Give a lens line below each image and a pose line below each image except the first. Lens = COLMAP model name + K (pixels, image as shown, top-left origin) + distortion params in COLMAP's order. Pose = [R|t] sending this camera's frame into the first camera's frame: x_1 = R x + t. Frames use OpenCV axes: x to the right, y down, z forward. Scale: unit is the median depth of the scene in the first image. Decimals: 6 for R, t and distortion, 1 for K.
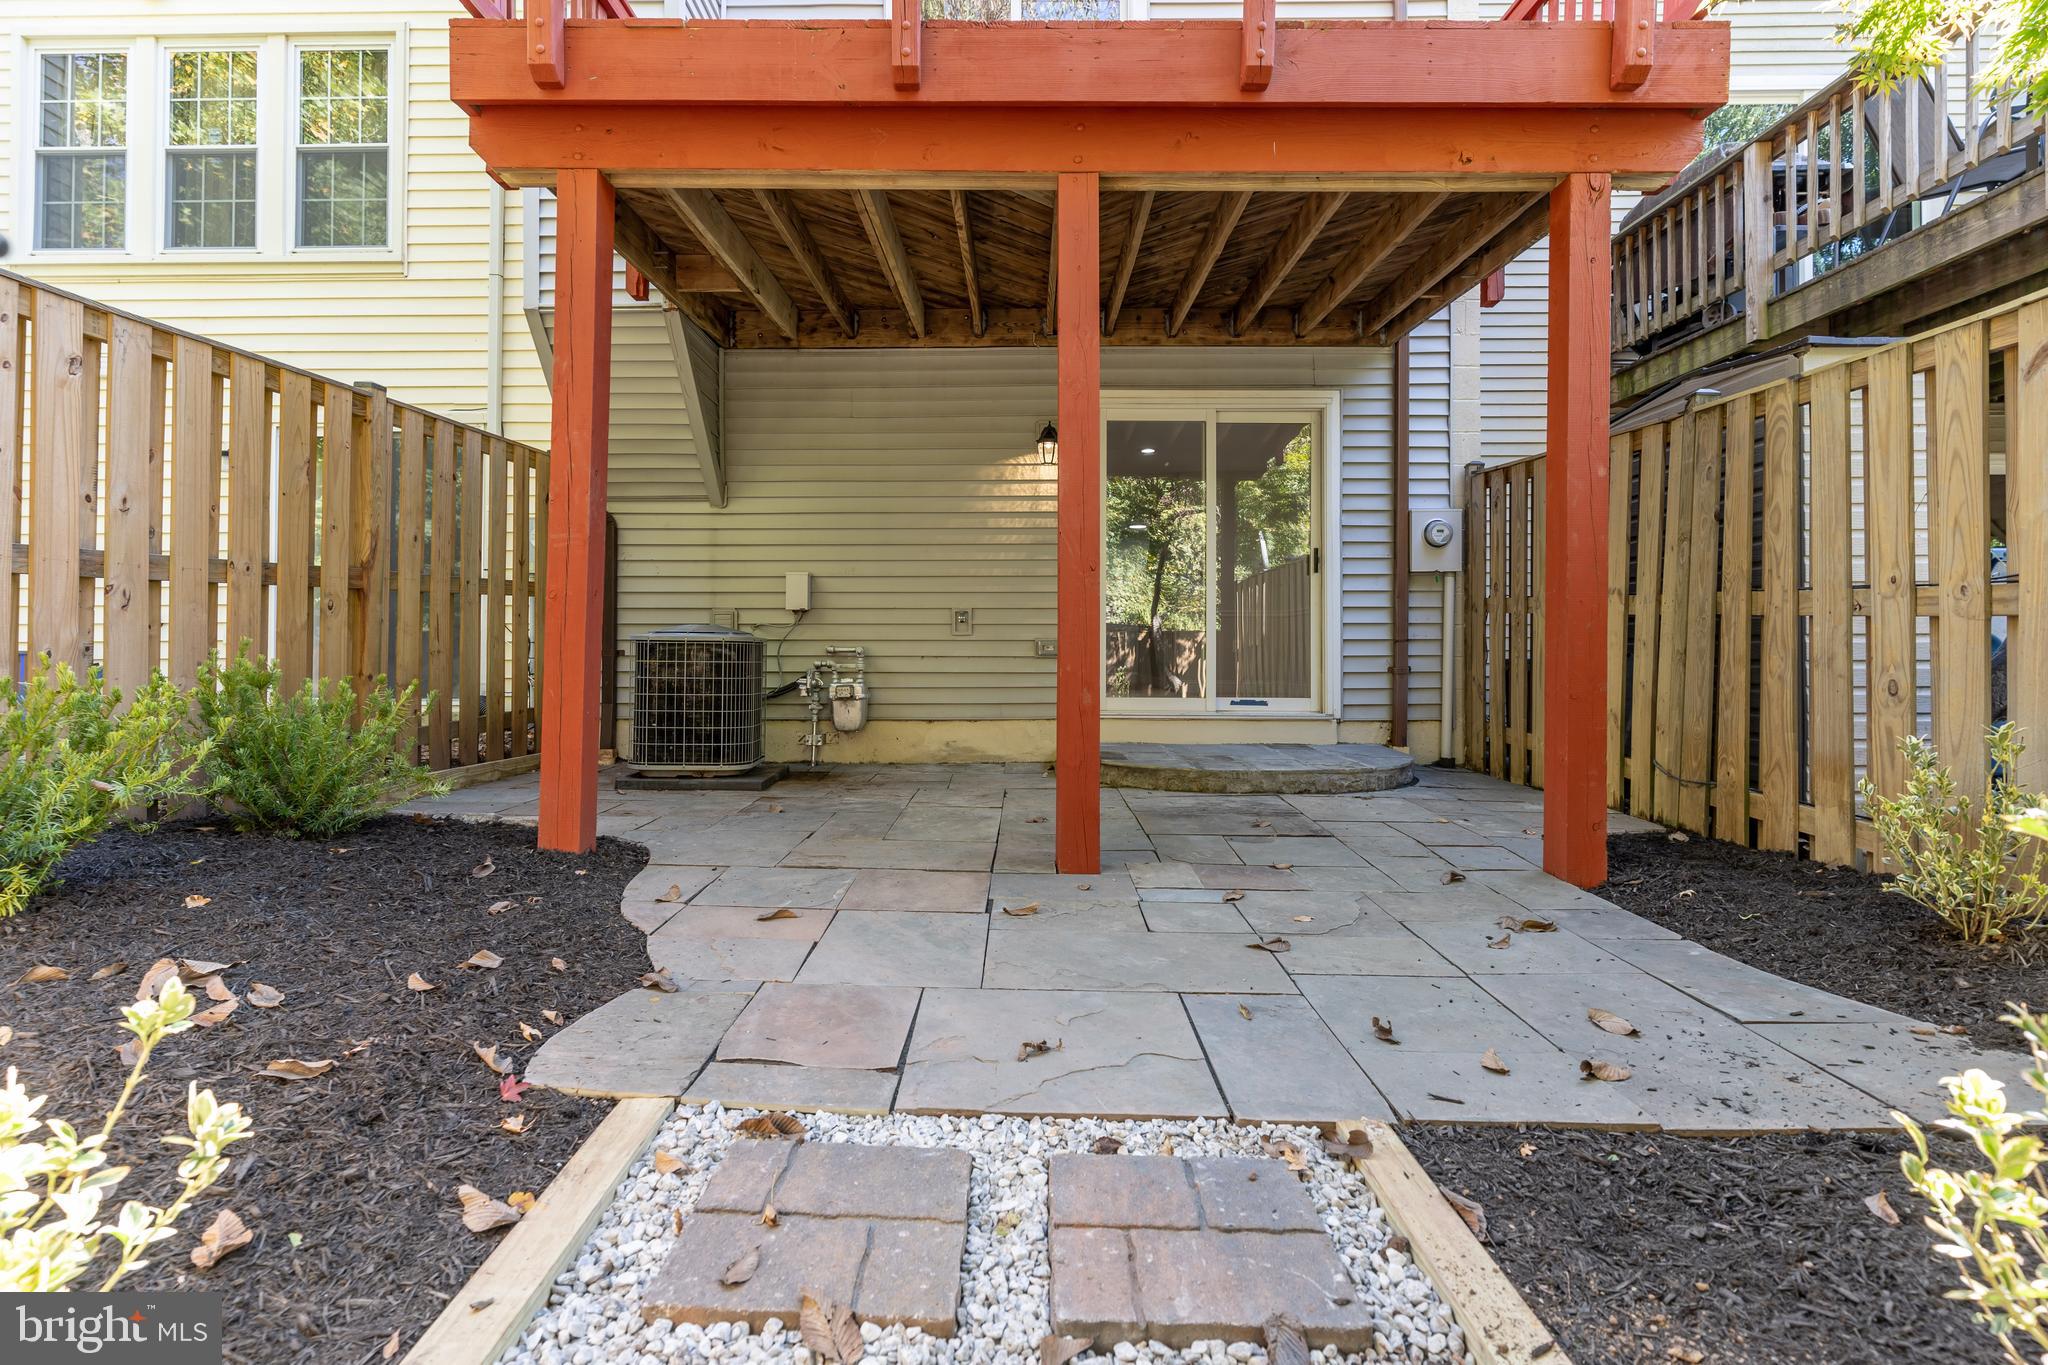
lens RADIAL K [[994.6, 0, 1036.7], [0, 994.6, 663.2], [0, 0, 1]] dist [-0.001199, -0.000746]
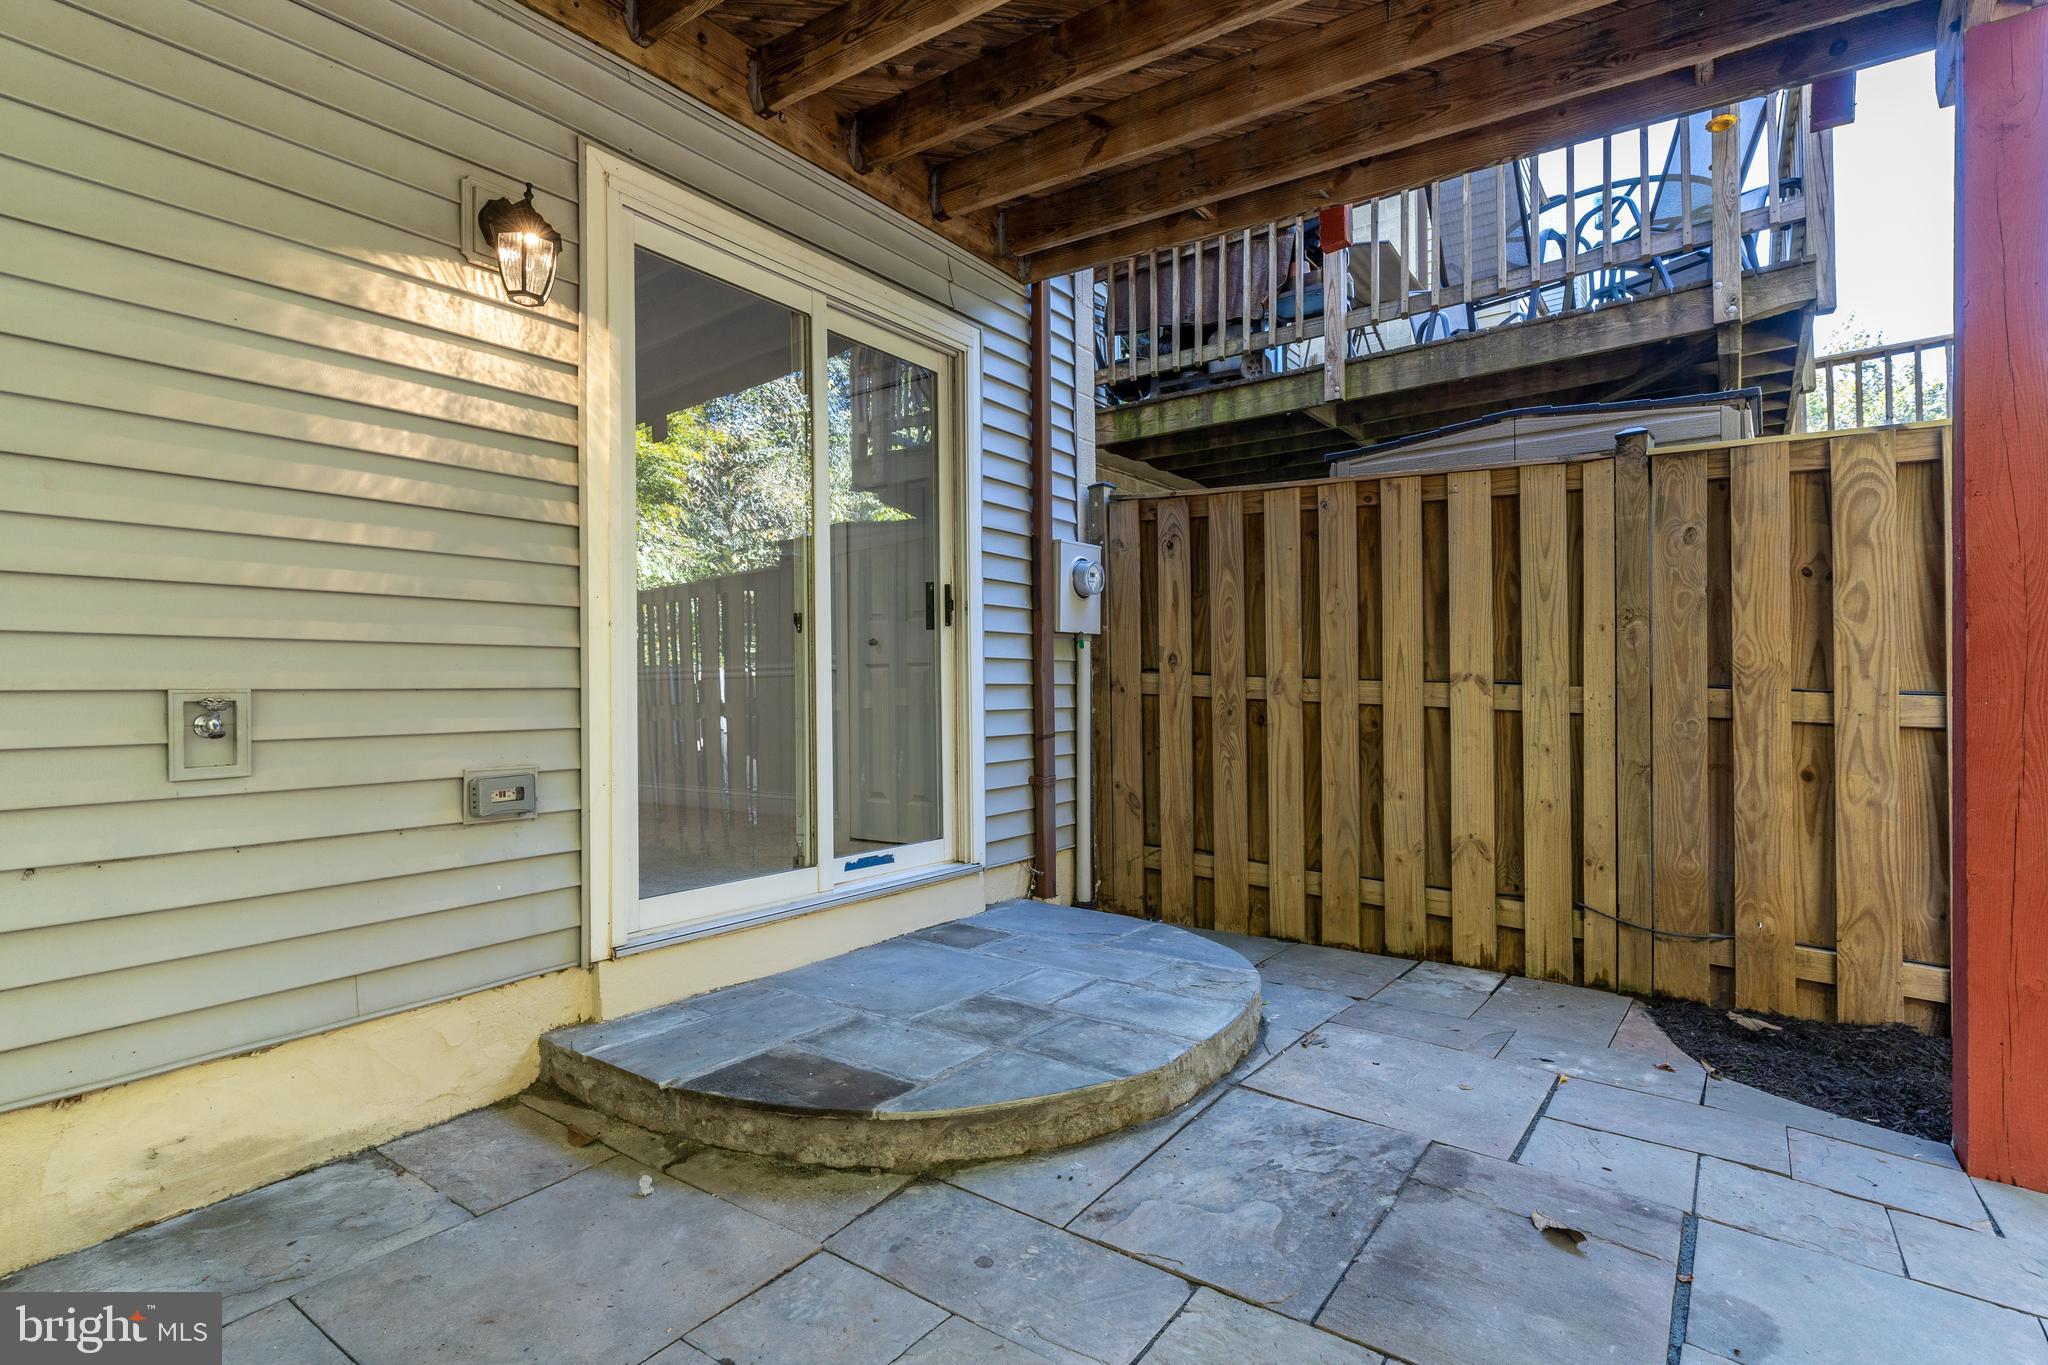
lens RADIAL K [[987.7, 0, 1026.5], [0, 987.7, 692.3], [0, 0, 1]] dist [-0.000026, -0.000590]
pose [[0.596753, -0.006930, 0.802395, -0.167306], [0.019454, 0.999794, -0.005834, -0.048266], [-0.802189, 0.019091, 0.596765, 0.622631]]
